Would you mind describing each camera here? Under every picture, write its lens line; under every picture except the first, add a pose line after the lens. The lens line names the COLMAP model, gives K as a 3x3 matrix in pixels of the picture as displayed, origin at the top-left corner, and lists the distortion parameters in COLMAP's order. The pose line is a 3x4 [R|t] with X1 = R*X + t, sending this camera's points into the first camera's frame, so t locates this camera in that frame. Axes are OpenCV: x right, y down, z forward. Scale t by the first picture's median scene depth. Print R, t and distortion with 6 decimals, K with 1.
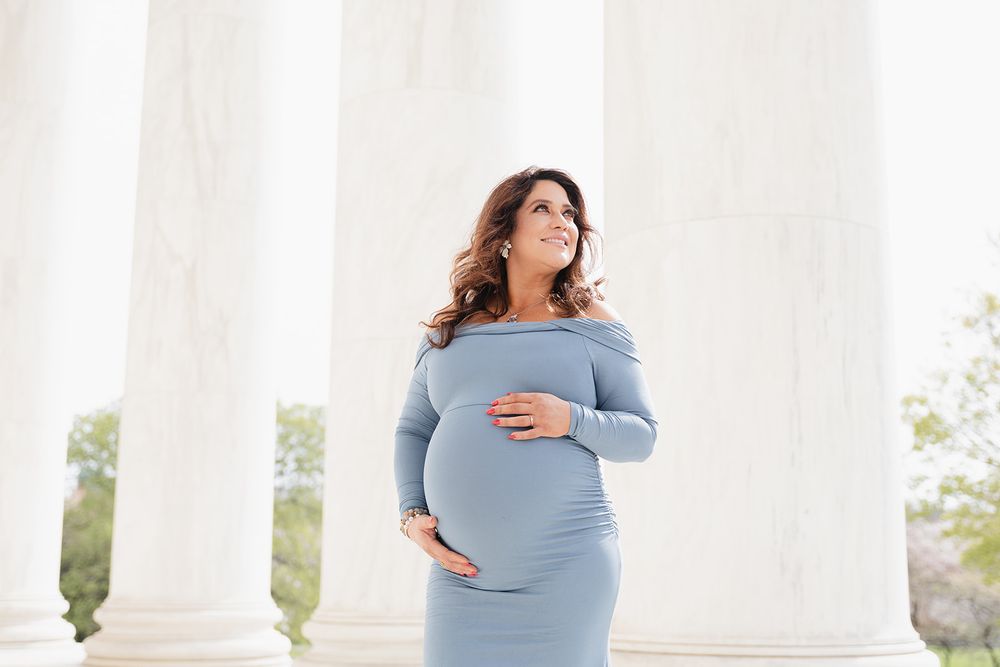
lens RADIAL K [[1322.7, 0, 498.2], [0, 1322.7, 337.0], [0, 0, 1]] dist [-0.039119, 0.000000]
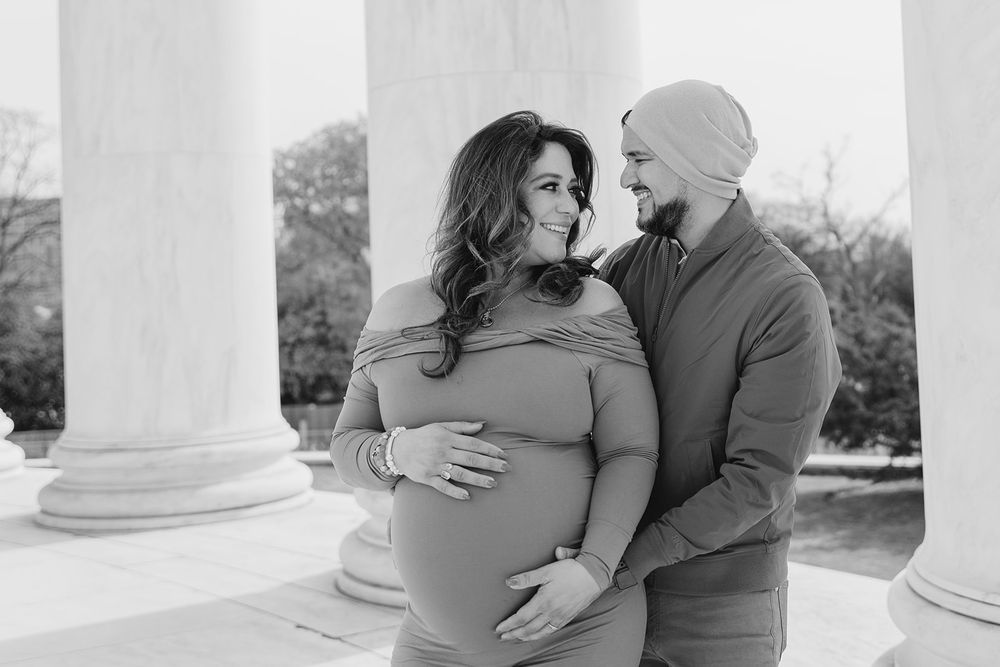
lens RADIAL K [[1322.7, 0, 507.3], [0, 1322.7, 333.2], [0, 0, 1]] dist [-0.039119, 0.000000]
pose [[0.989266, -0.031295, -0.142738, -0.031750], [0.060025, 0.977612, 0.201670, 0.007476], [0.133231, -0.208073, 0.968997, 0.095043]]
